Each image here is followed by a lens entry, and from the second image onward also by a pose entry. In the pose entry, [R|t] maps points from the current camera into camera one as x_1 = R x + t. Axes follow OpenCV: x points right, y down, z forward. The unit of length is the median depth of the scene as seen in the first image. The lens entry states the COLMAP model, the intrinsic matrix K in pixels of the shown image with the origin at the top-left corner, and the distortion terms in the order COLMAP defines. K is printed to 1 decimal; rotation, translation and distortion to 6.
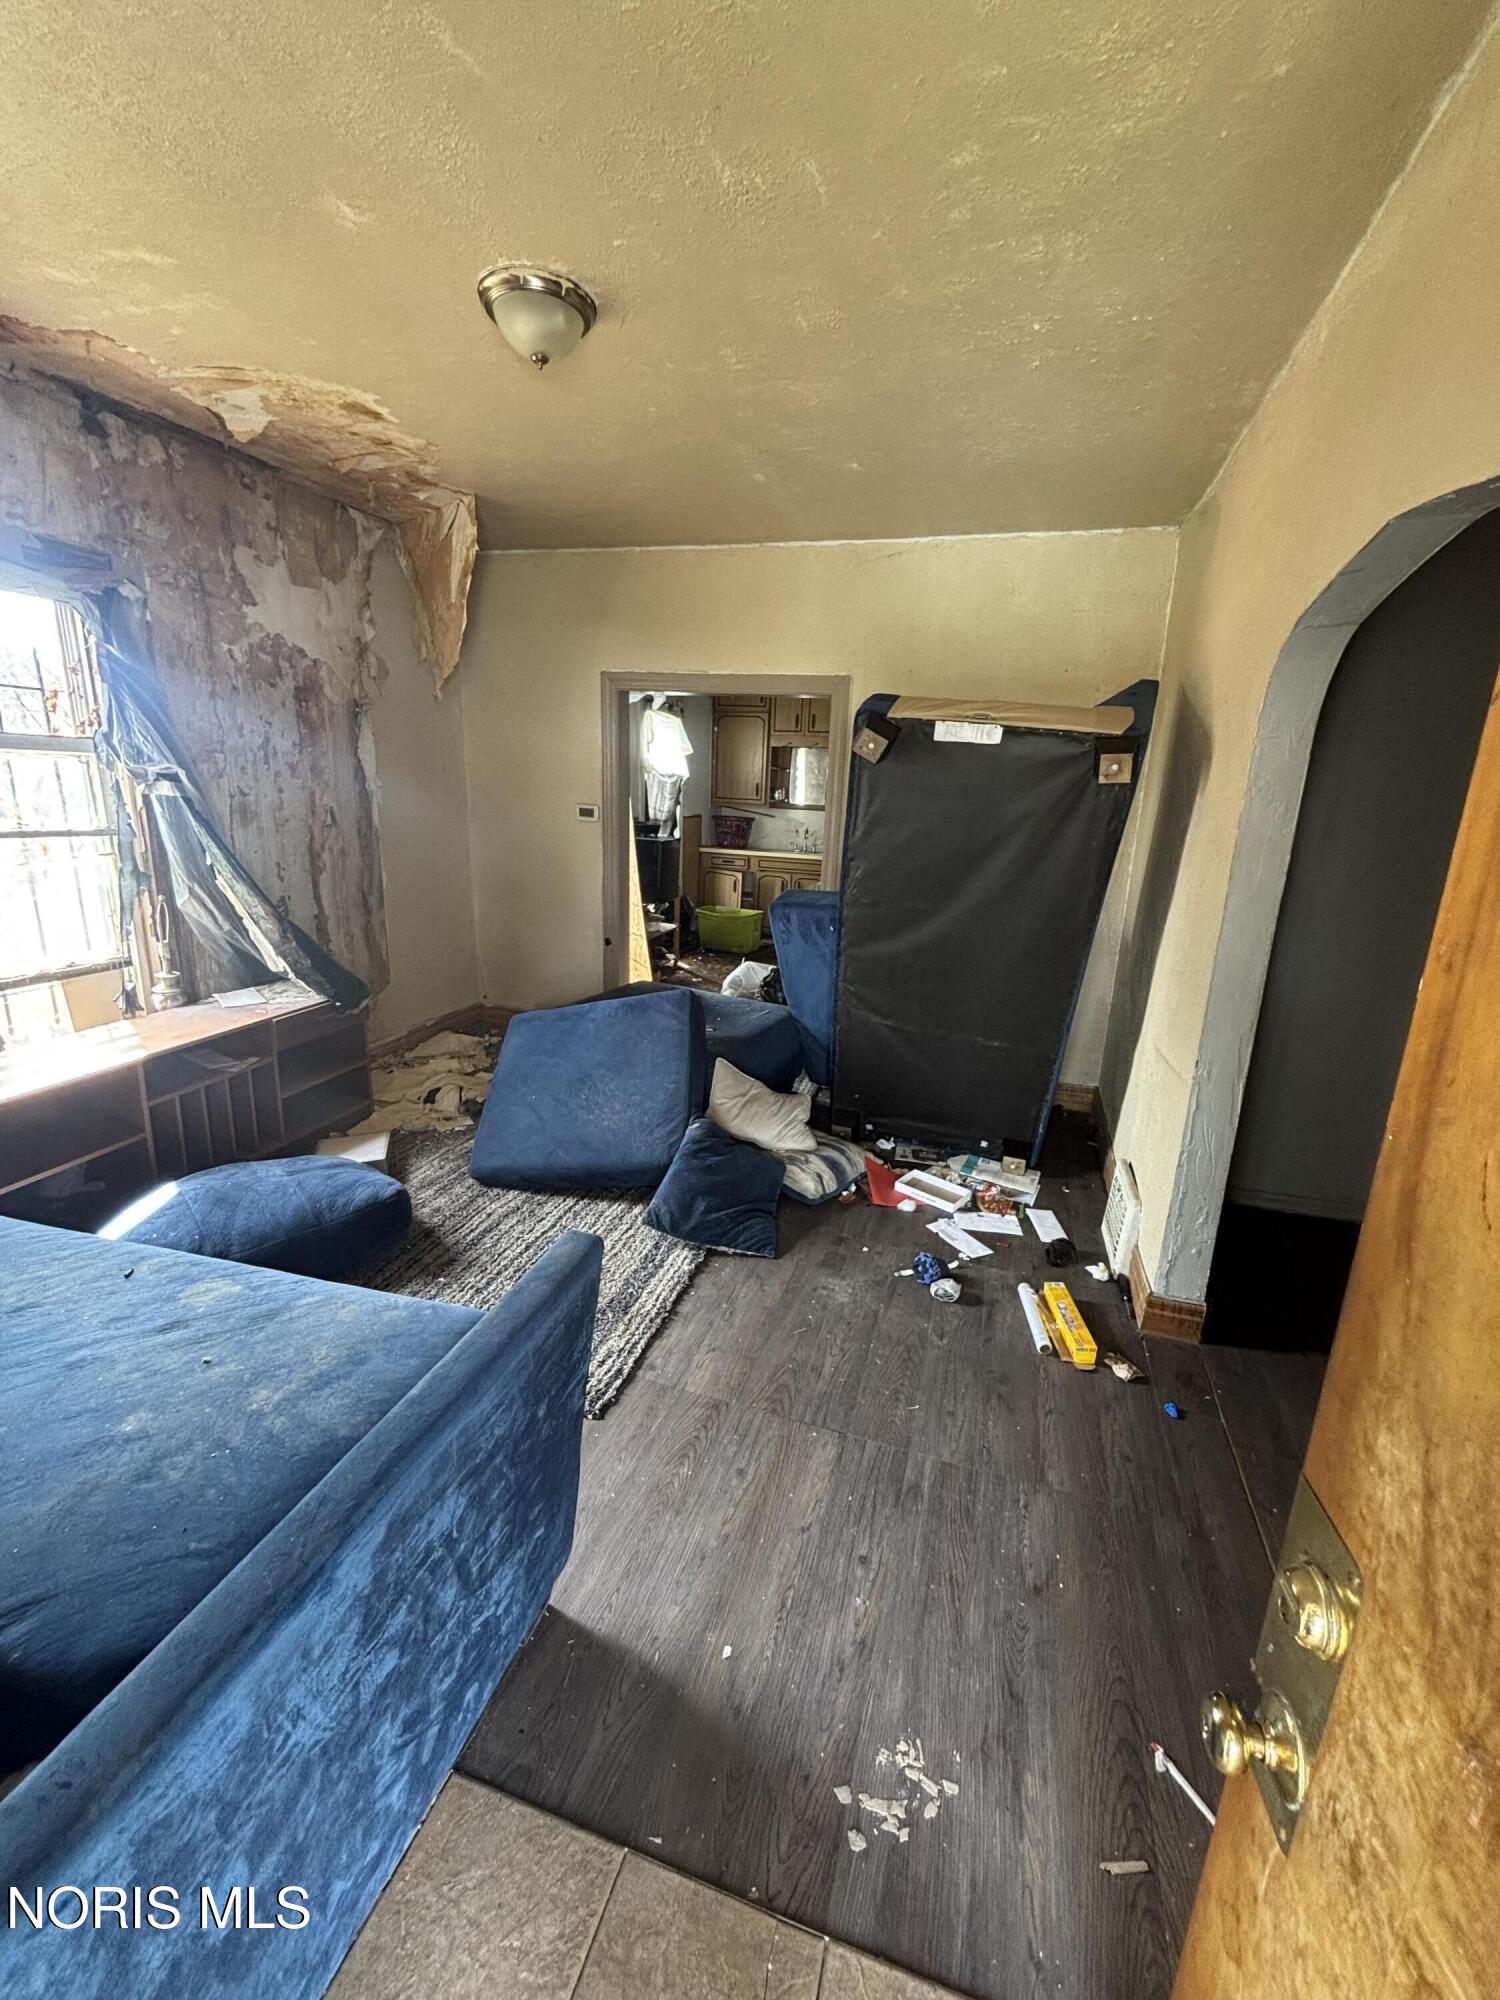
lens RADIAL K [[812.8, 0, 757.3], [0, 812.8, 1002.4], [0, 0, 1]] dist [-0.001586, -0.000088]
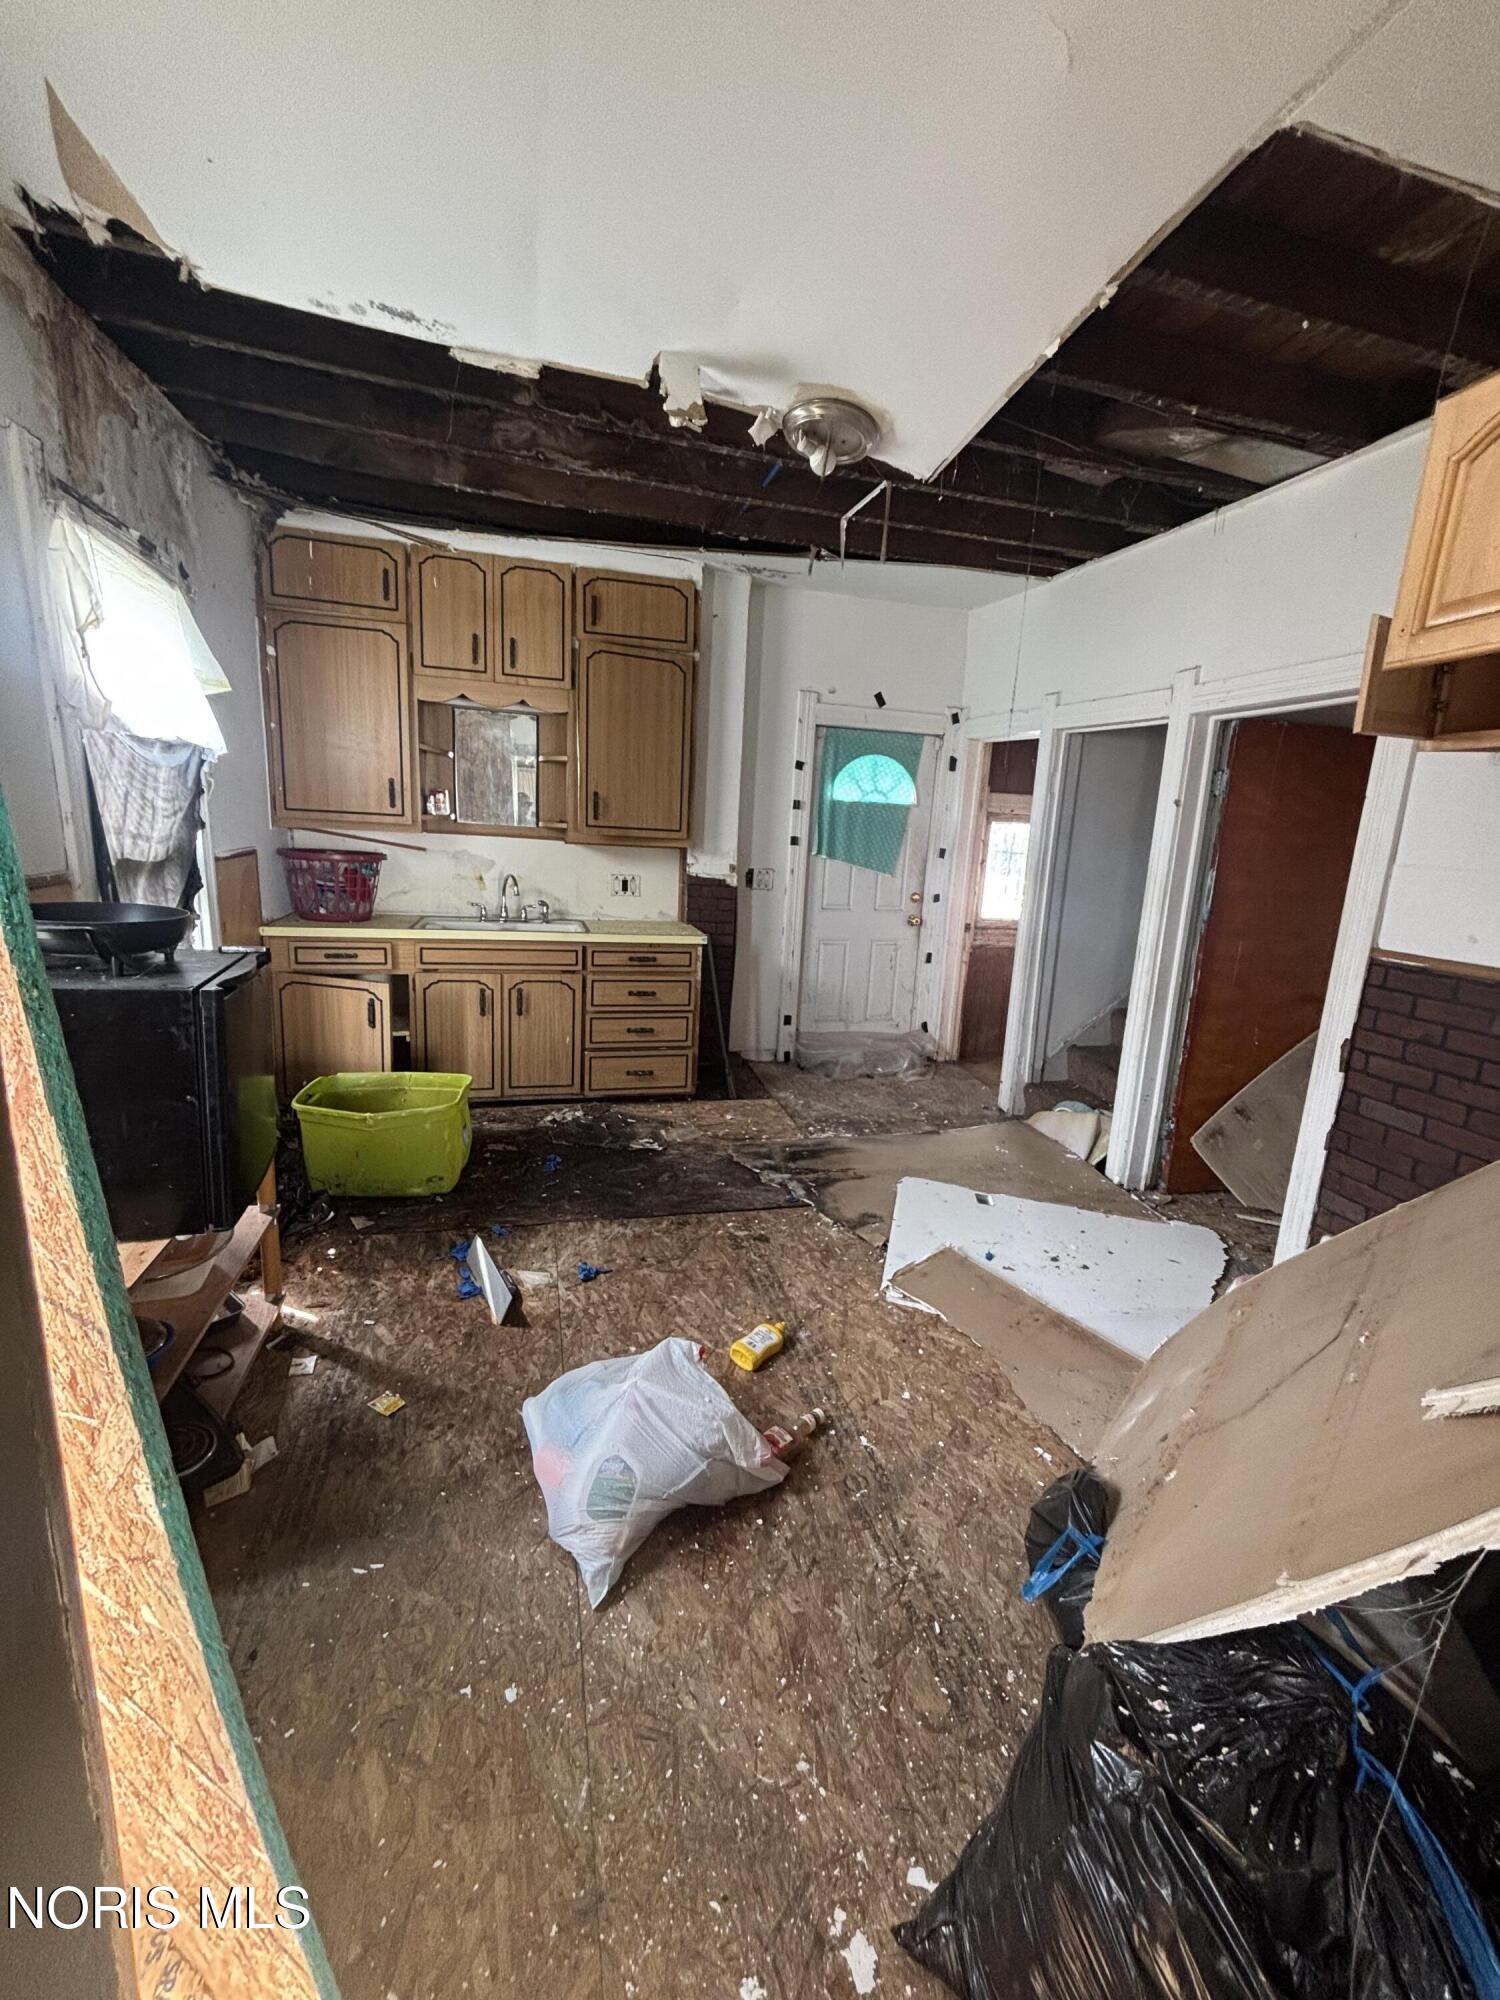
lens RADIAL K [[812.8, 0, 748.2], [0, 812.8, 982.5], [0, 0, 1]] dist [-0.001586, -0.000088]
pose [[0.845198, -0.094858, 0.525968, -0.081198], [0.116031, 0.993219, -0.007328, -0.131880], [-0.521707, 0.067222, 0.850473, 0.525908]]
